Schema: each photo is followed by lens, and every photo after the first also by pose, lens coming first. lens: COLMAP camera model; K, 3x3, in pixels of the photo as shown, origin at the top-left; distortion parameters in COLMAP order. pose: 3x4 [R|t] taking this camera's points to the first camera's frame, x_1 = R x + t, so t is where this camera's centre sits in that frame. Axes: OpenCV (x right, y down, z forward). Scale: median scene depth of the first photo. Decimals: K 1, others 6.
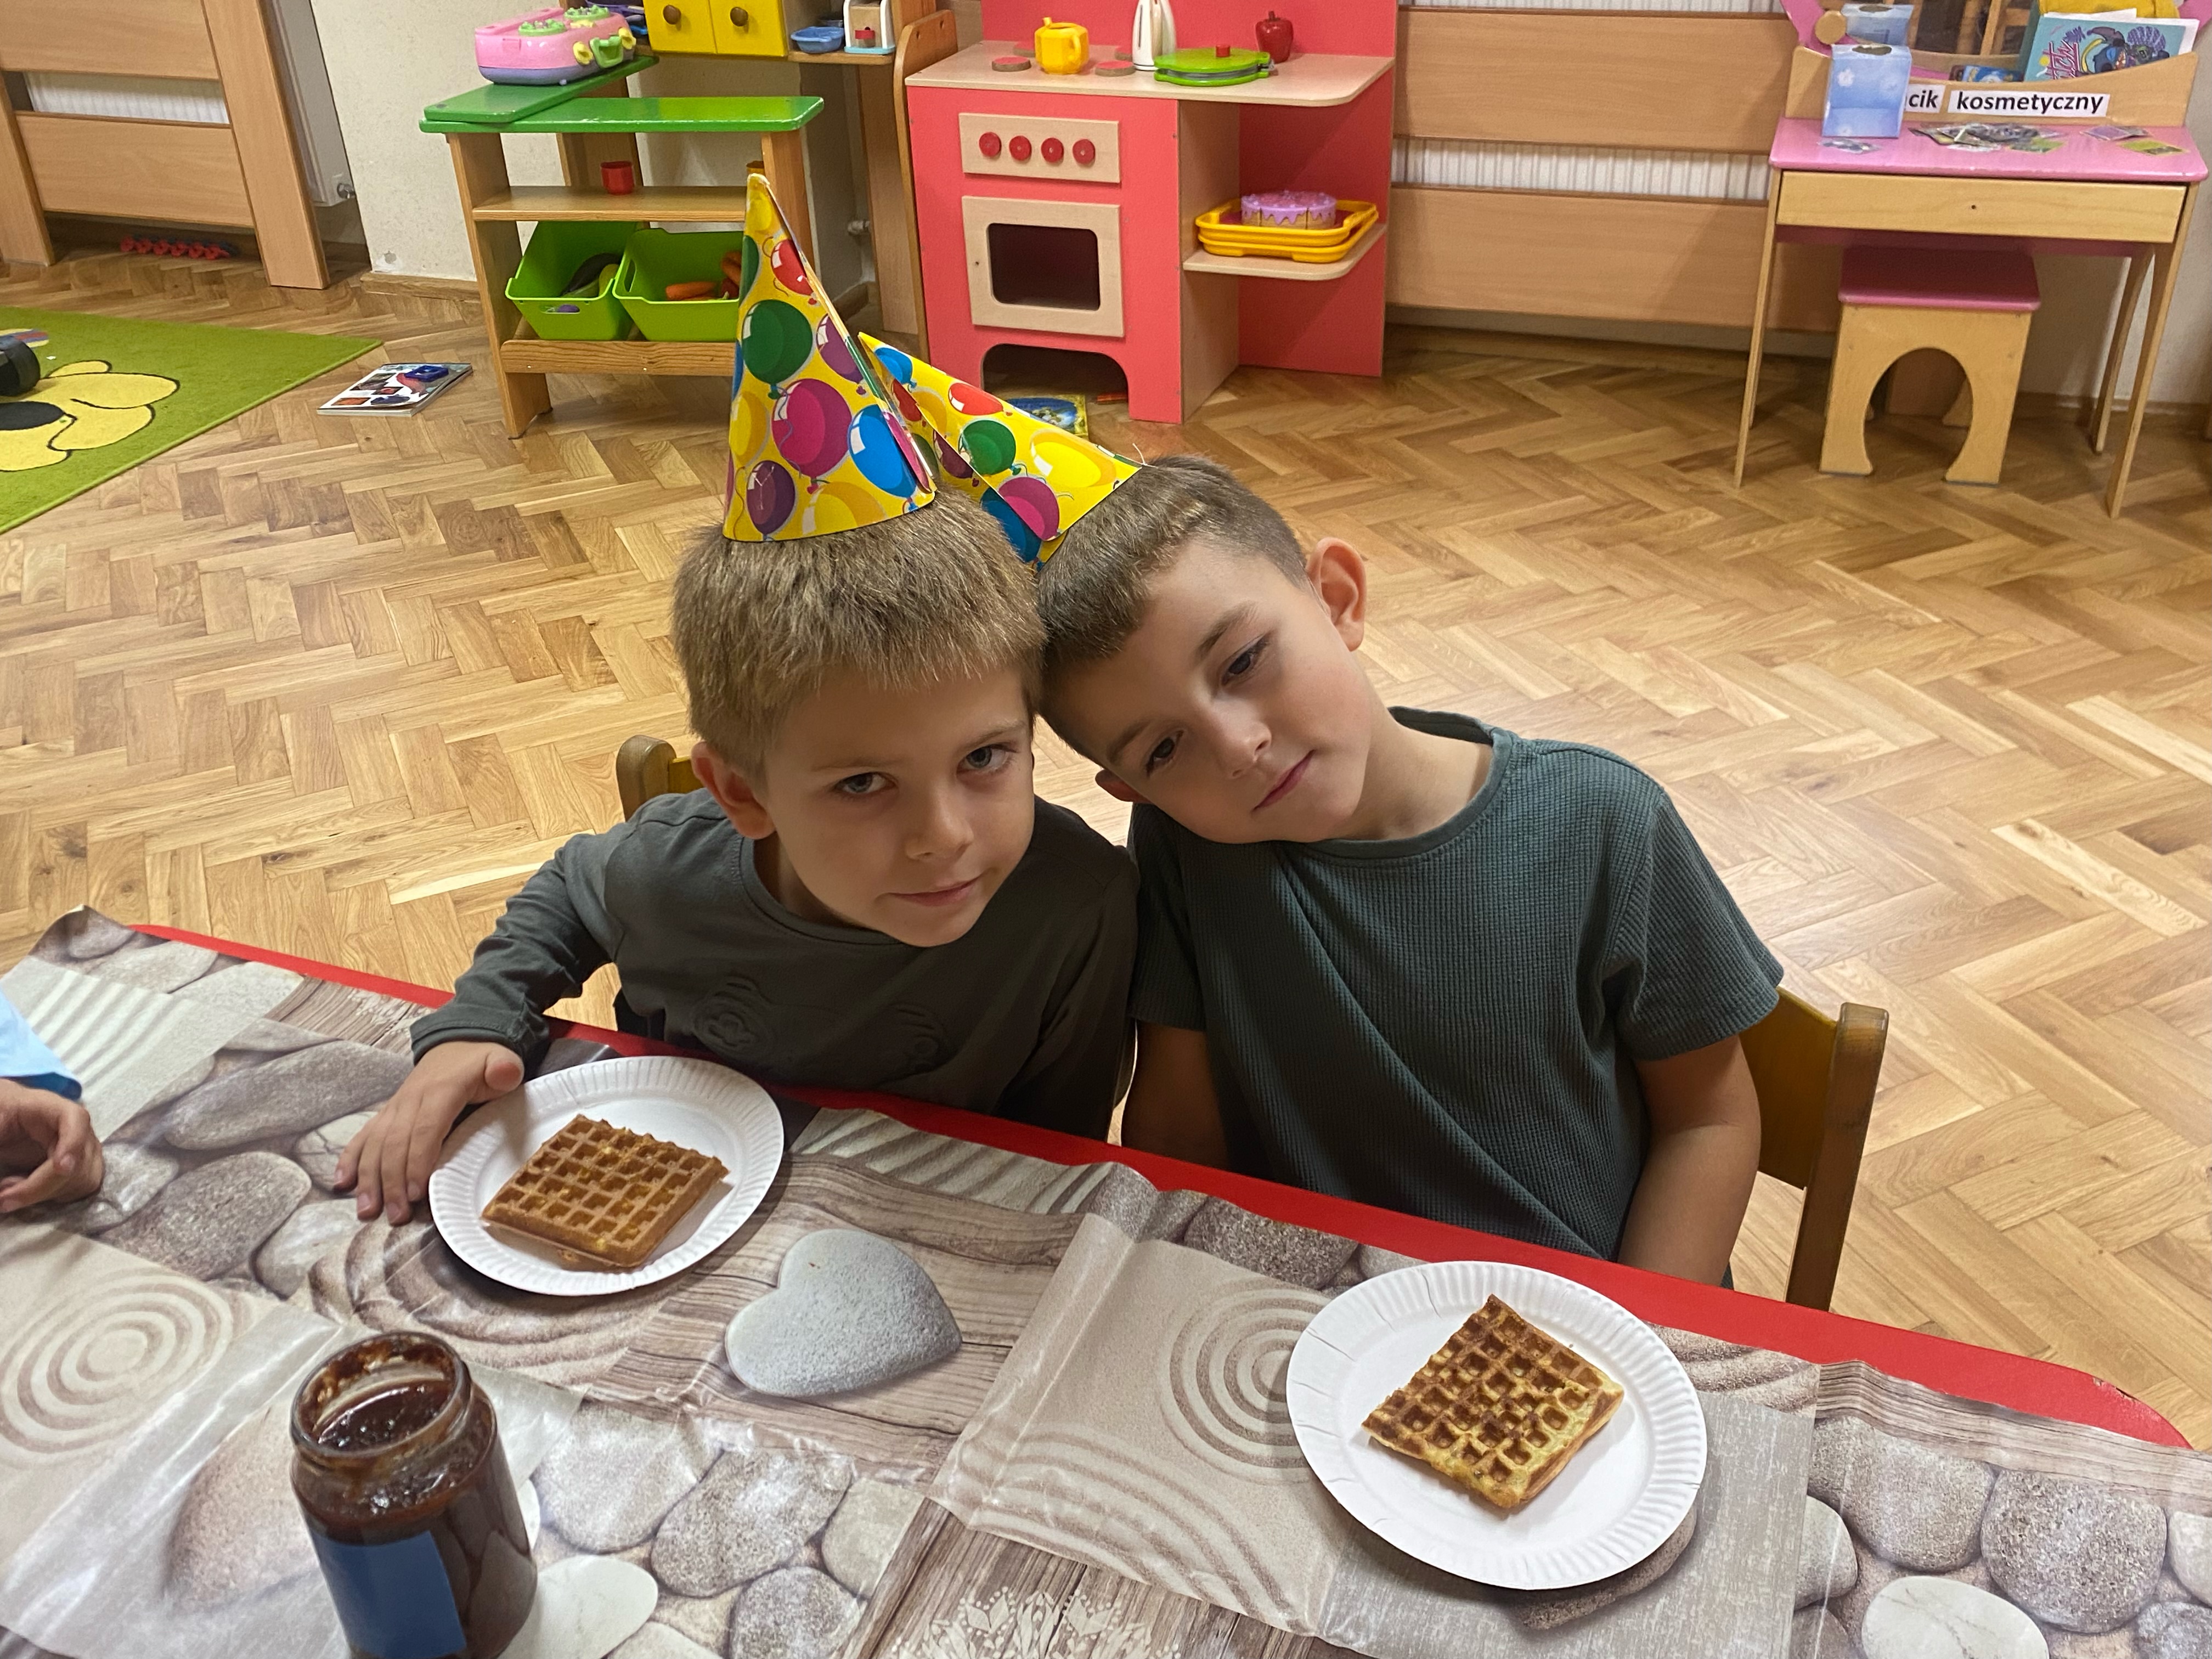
lens RADIAL K [[1951.9, 0, 1106.0], [0, 1951.9, 829.5], [0, 0, 1]] dist [-0.008643, 0.022349]
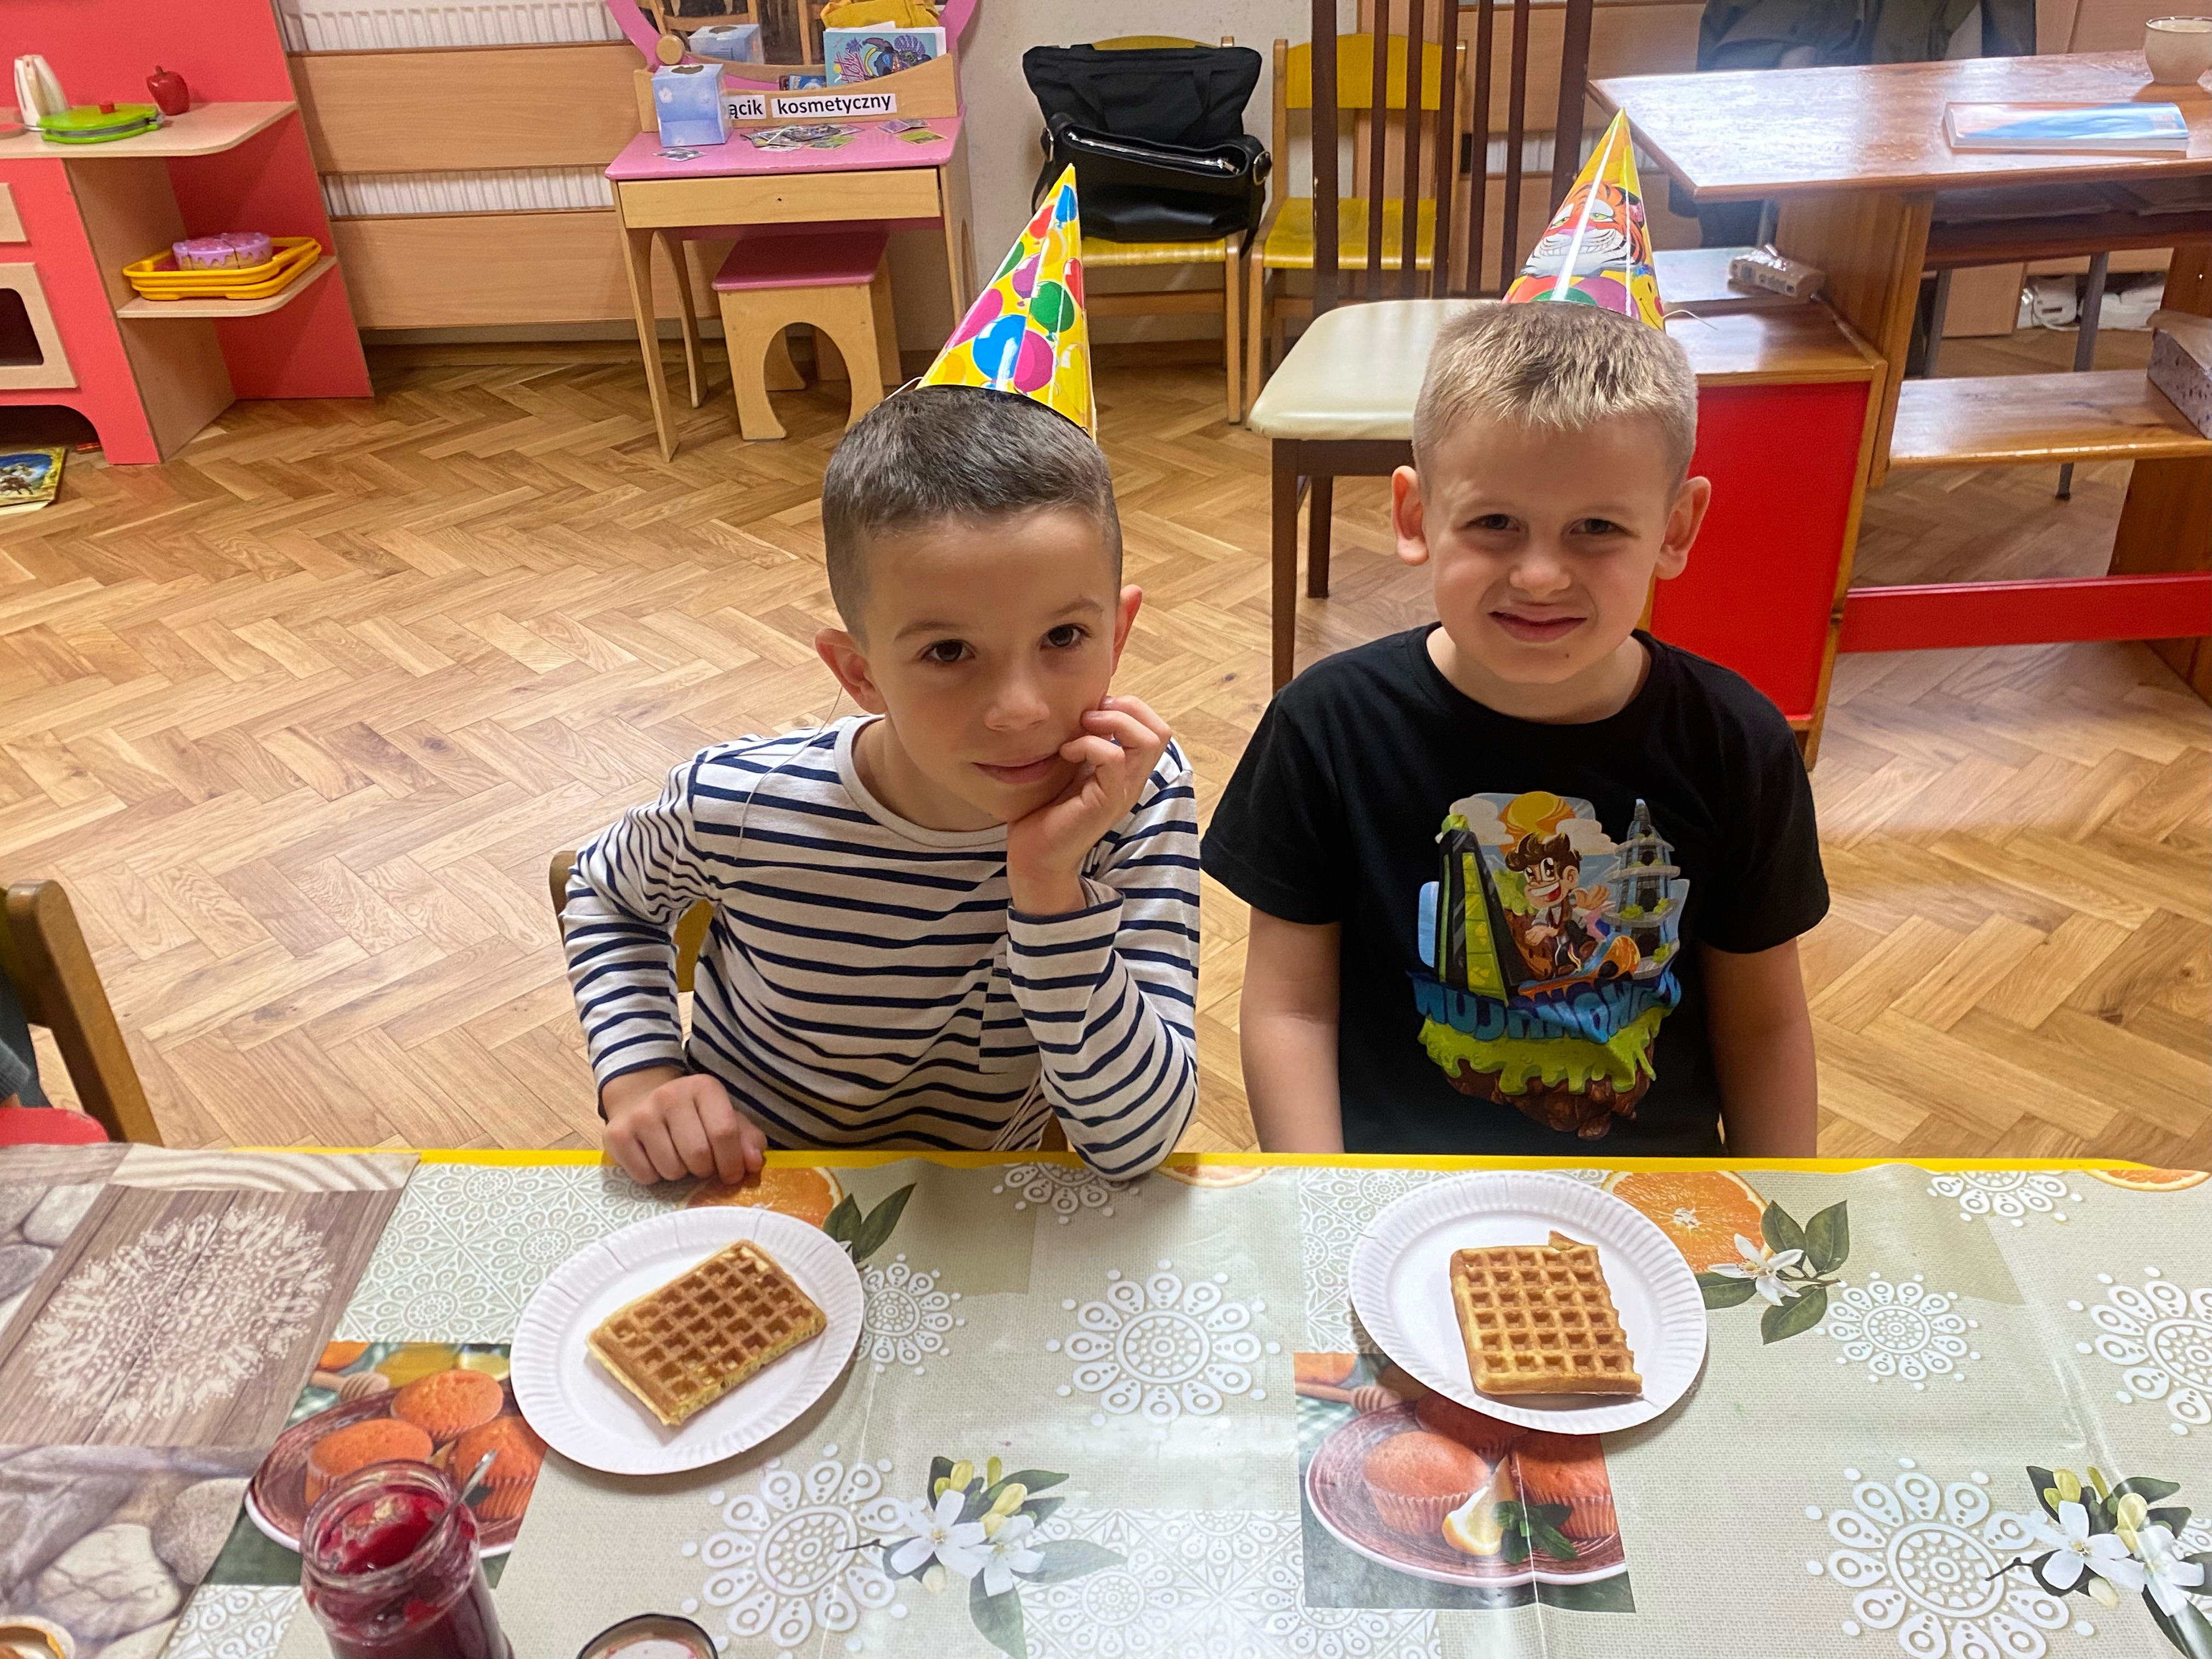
lens RADIAL K [[1951.9, 0, 1106.0], [0, 1951.9, 829.5], [0, 0, 1]] dist [-0.008643, 0.022349]
pose [[0.956124, -0.164093, 0.242694, 0.258807], [0.163795, 0.986259, 0.021547, 0.049951], [-0.242894, 0.019151, 0.969864, -0.144242]]
